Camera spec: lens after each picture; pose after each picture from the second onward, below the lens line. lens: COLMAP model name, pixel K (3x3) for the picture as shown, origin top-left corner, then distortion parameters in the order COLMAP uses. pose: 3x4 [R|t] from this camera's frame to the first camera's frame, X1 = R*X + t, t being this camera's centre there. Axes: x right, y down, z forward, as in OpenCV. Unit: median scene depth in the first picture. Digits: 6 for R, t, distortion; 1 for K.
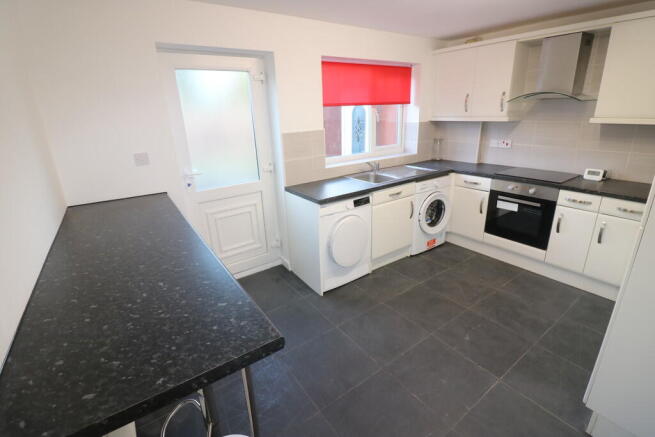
lens RADIAL K [[305.5, 0, 325.2], [0, 305.5, 212.7], [0, 0, 1]] dist [-0.001388, -0.000611]
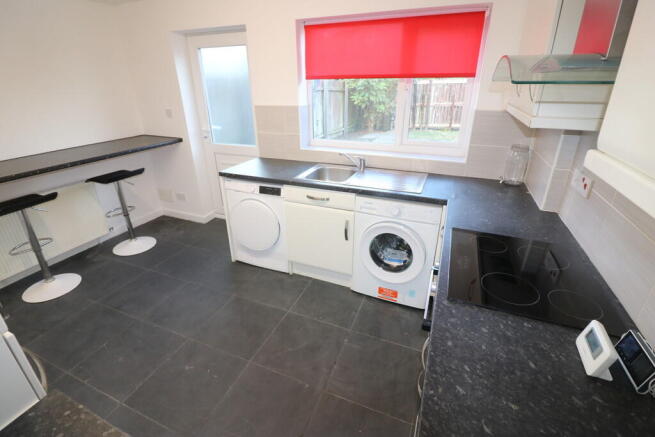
lens RADIAL K [[305.5, 0, 325.2], [0, 305.5, 212.7], [0, 0, 1]] dist [-0.001388, -0.000611]
pose [[0.527374, 0.360259, -0.769474, 0.836077], [-0.279729, 0.928784, 0.243129, -0.217689], [0.802265, 0.087025, 0.590591, 0.549740]]
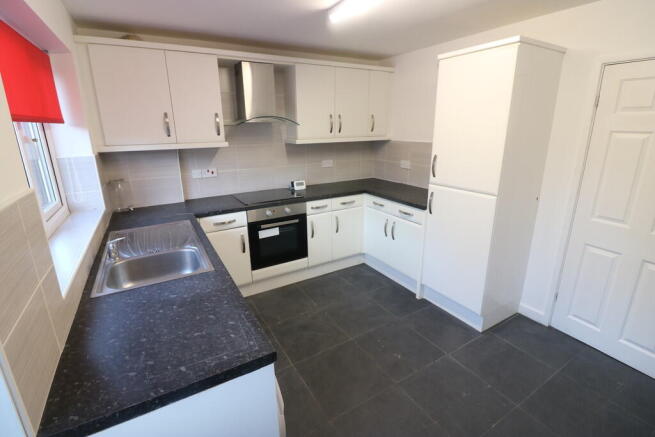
lens RADIAL K [[305.5, 0, 325.2], [0, 305.5, 212.7], [0, 0, 1]] dist [-0.001388, -0.000611]
pose [[0.084814, -0.240233, 0.967003, -0.284651], [0.330179, 0.922443, 0.200203, -0.209534], [-0.940100, 0.302304, 0.157556, 0.664097]]
